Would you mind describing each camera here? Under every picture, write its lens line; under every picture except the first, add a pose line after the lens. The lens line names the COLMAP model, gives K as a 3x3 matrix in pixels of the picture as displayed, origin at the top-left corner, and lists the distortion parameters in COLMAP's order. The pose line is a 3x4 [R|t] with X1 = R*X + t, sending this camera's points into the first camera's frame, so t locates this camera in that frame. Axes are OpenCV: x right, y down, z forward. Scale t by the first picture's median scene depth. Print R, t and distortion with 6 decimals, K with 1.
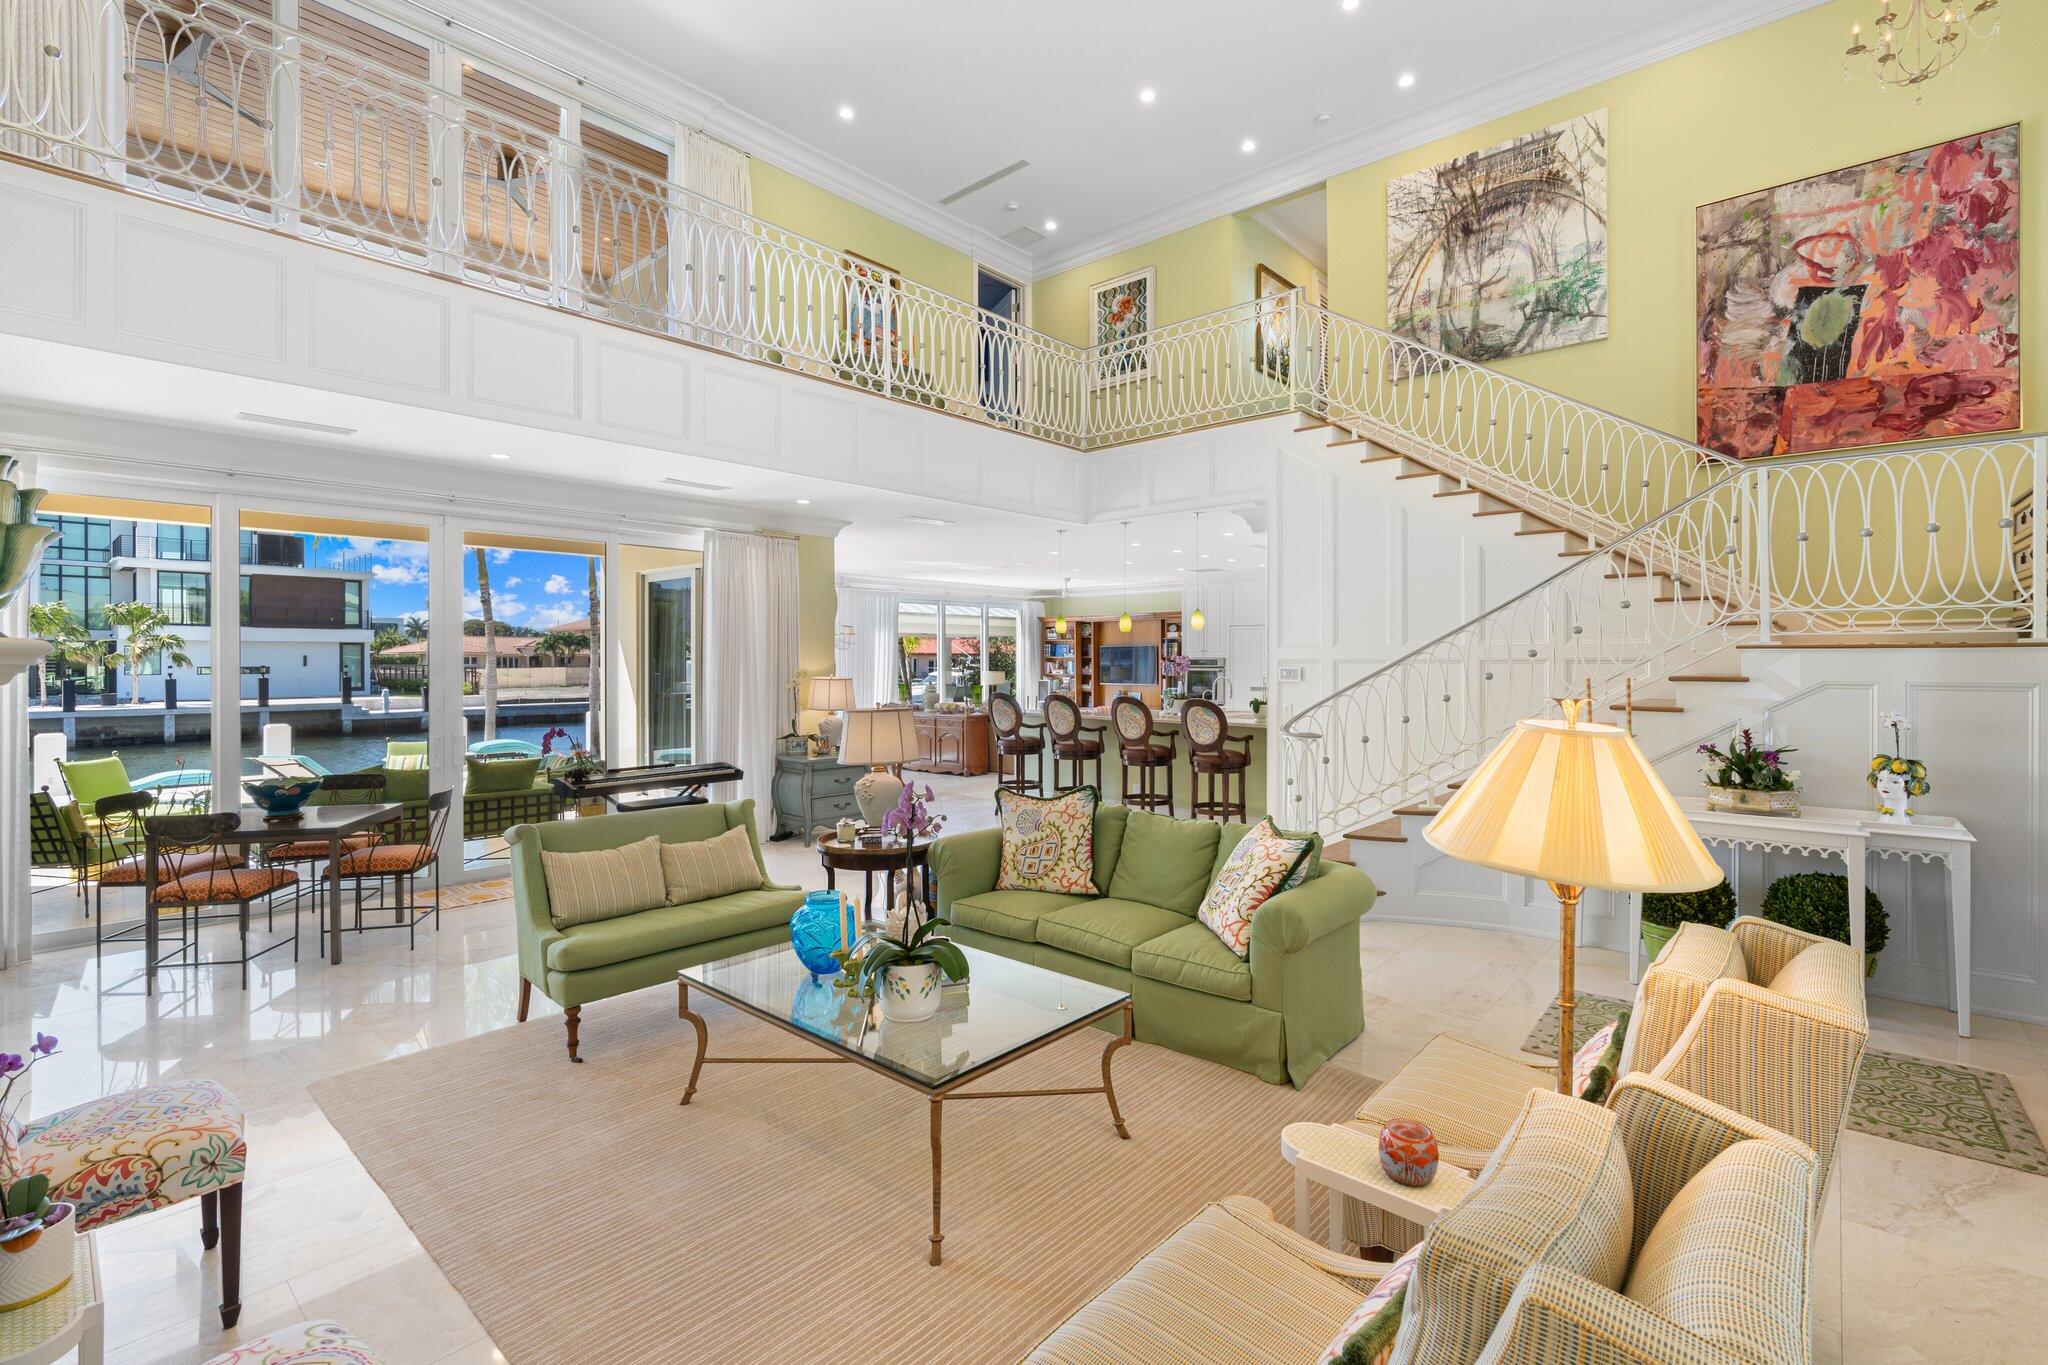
lens RADIAL K [[924.7, 0, 1013.7], [0, 924.7, 667.3], [0, 0, 1]] dist [-0.009892, 0.002936]
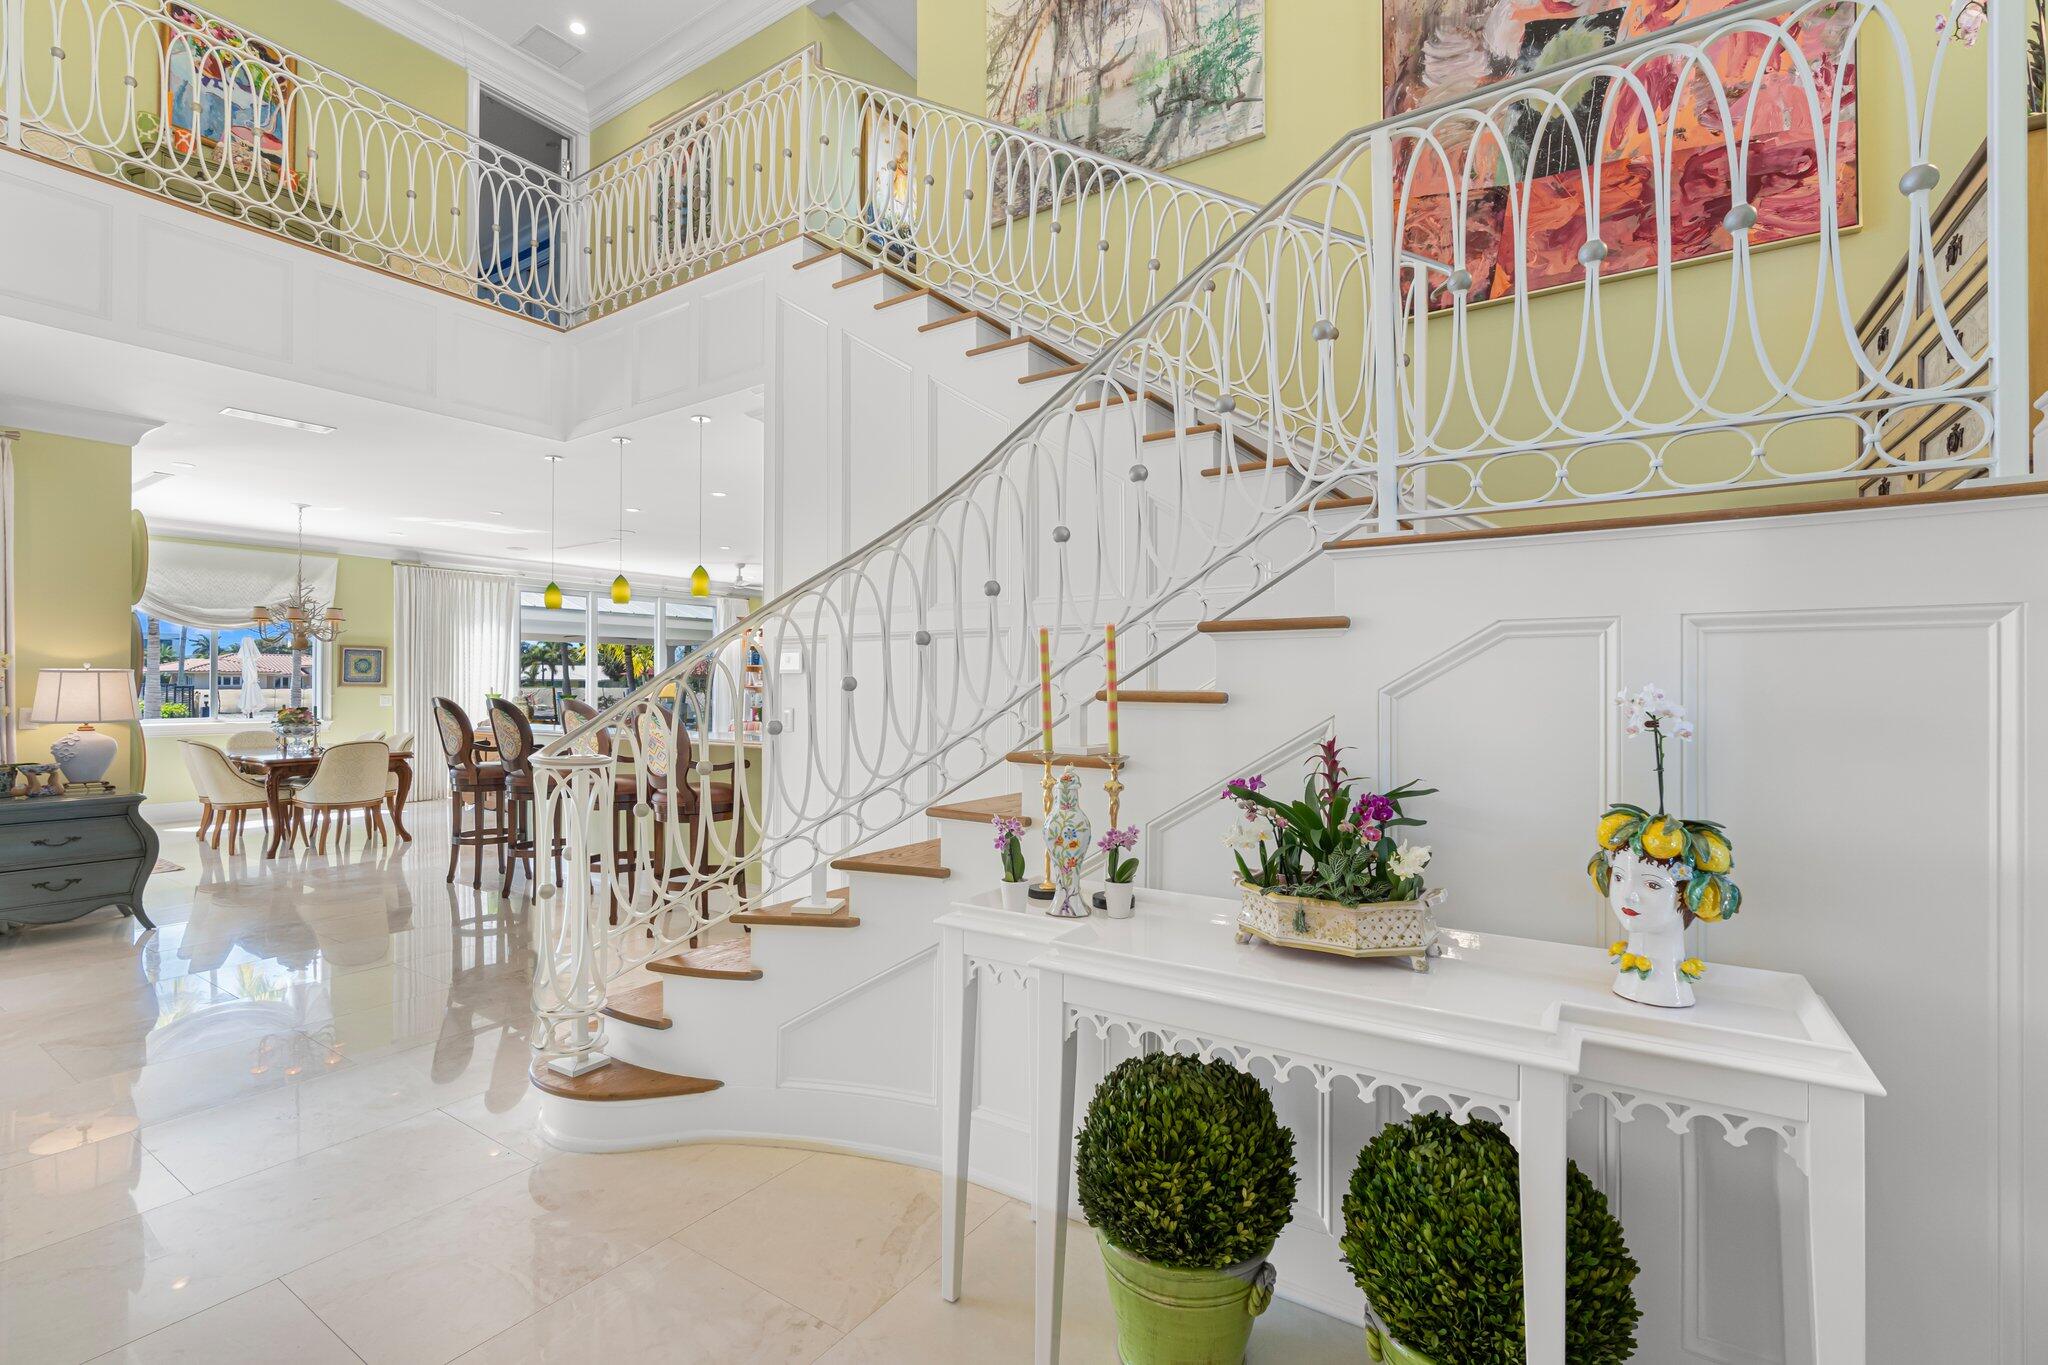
lens RADIAL K [[924.7, 0, 1009.1], [0, 924.7, 680.8], [0, 0, 1]] dist [-0.009892, 0.002936]
pose [[0.991337, 0.004312, 0.131276, 0.379089], [-0.002569, 0.999906, -0.013443, 0.029362], [-0.131321, 0.012990, 0.991255, 0.386695]]
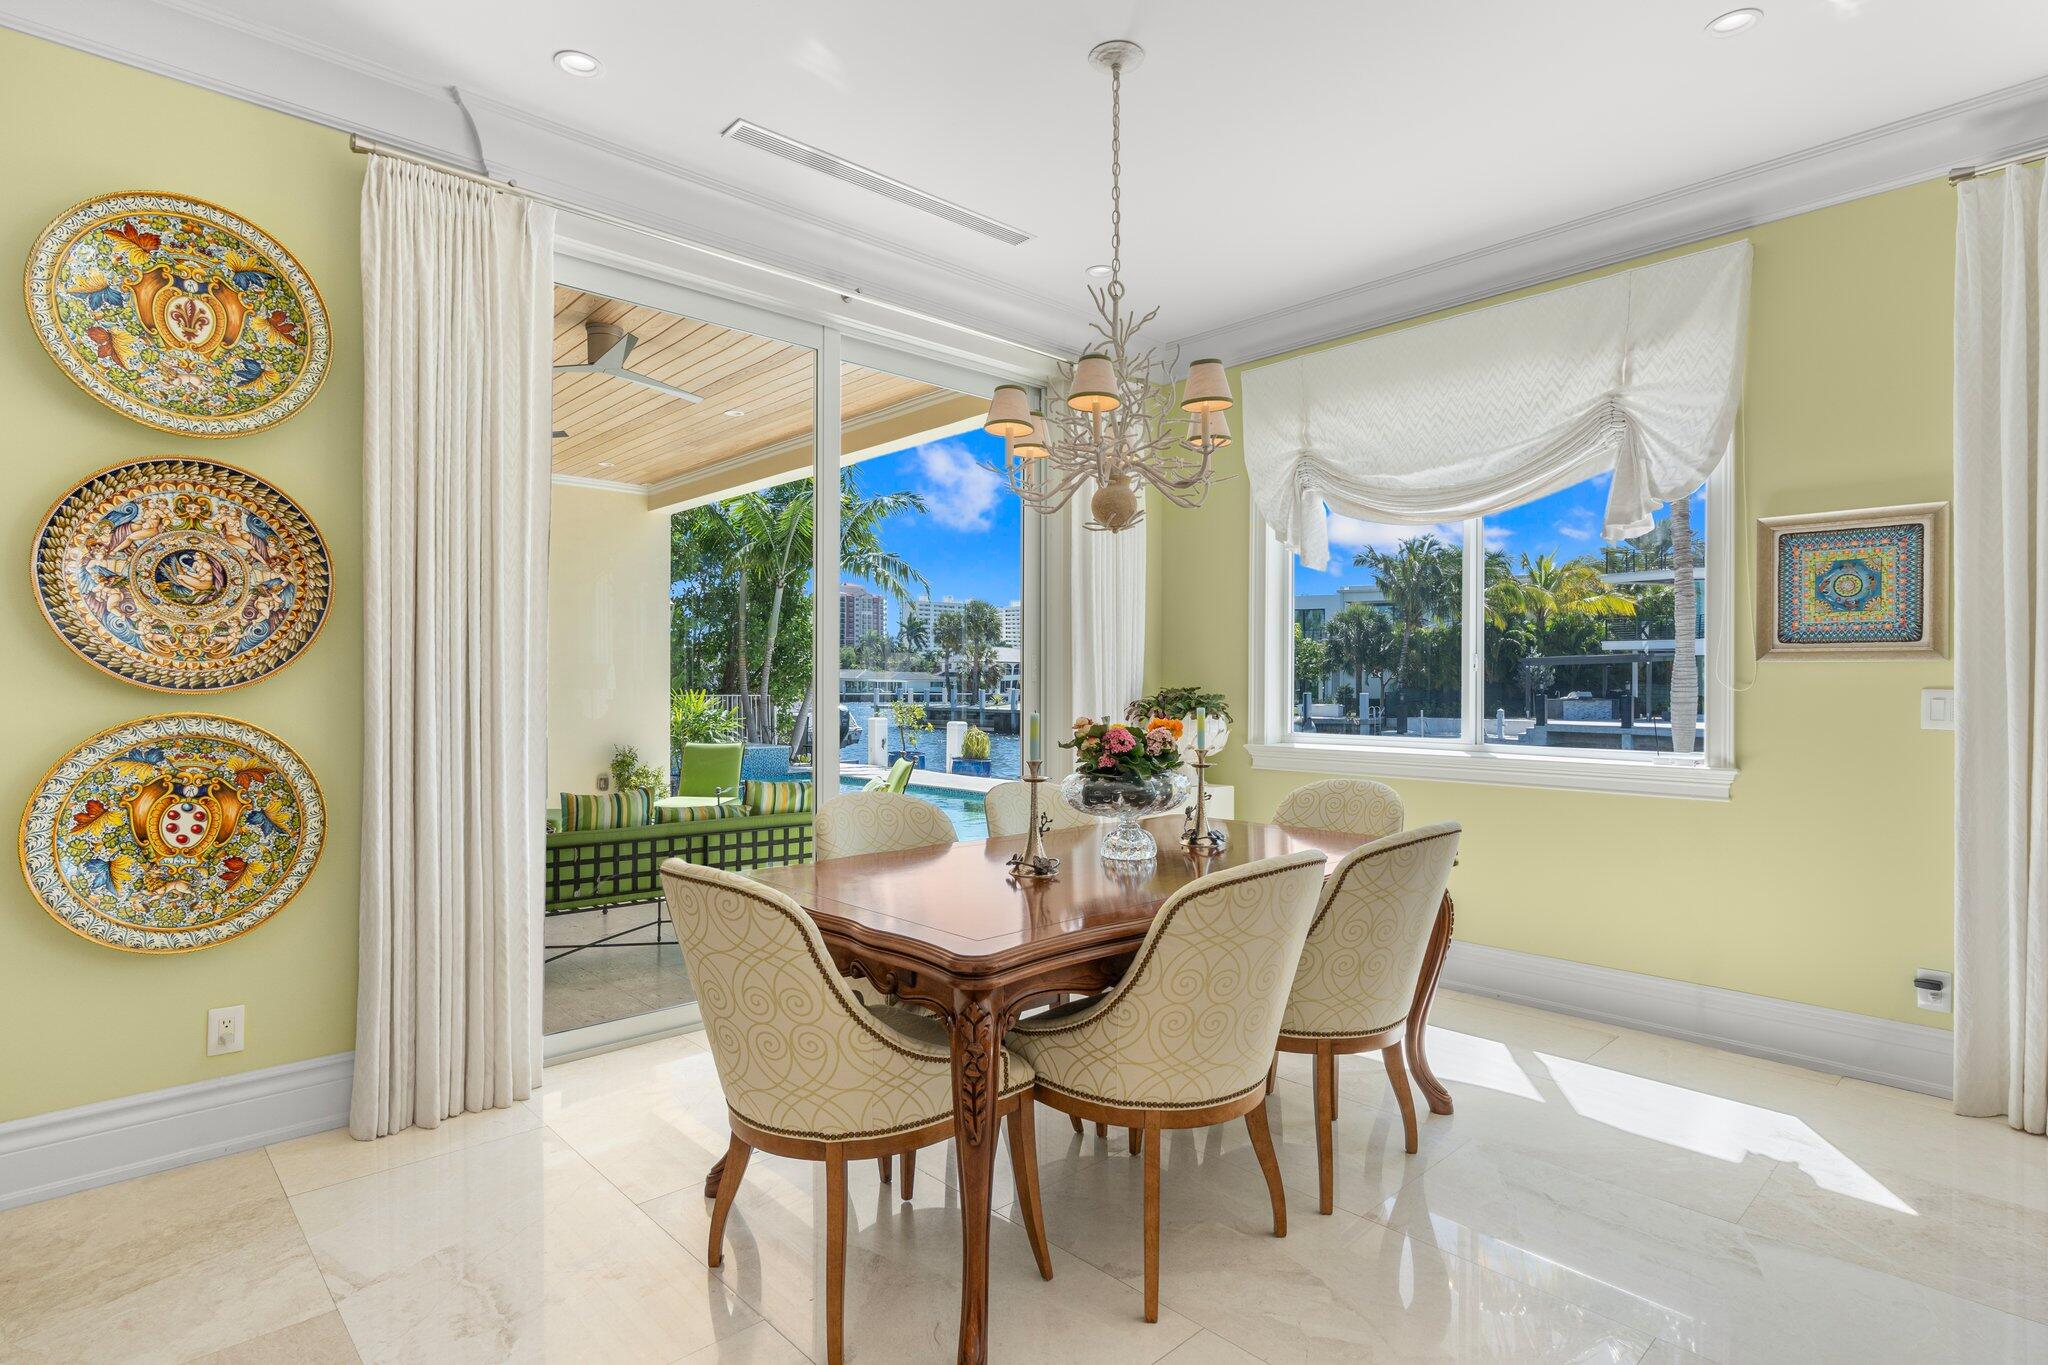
lens RADIAL K [[1061.3, 0, 1024.7], [0, 1061.3, 685.3], [0, 0, 1]] dist [-0.009910, 0.005611]
pose [[-0.085601, 0.000797, -0.996329, 0.071704], [-0.010284, 0.999946, 0.001683, 0.036931], [0.996276, 0.010391, -0.085588, 1.598290]]
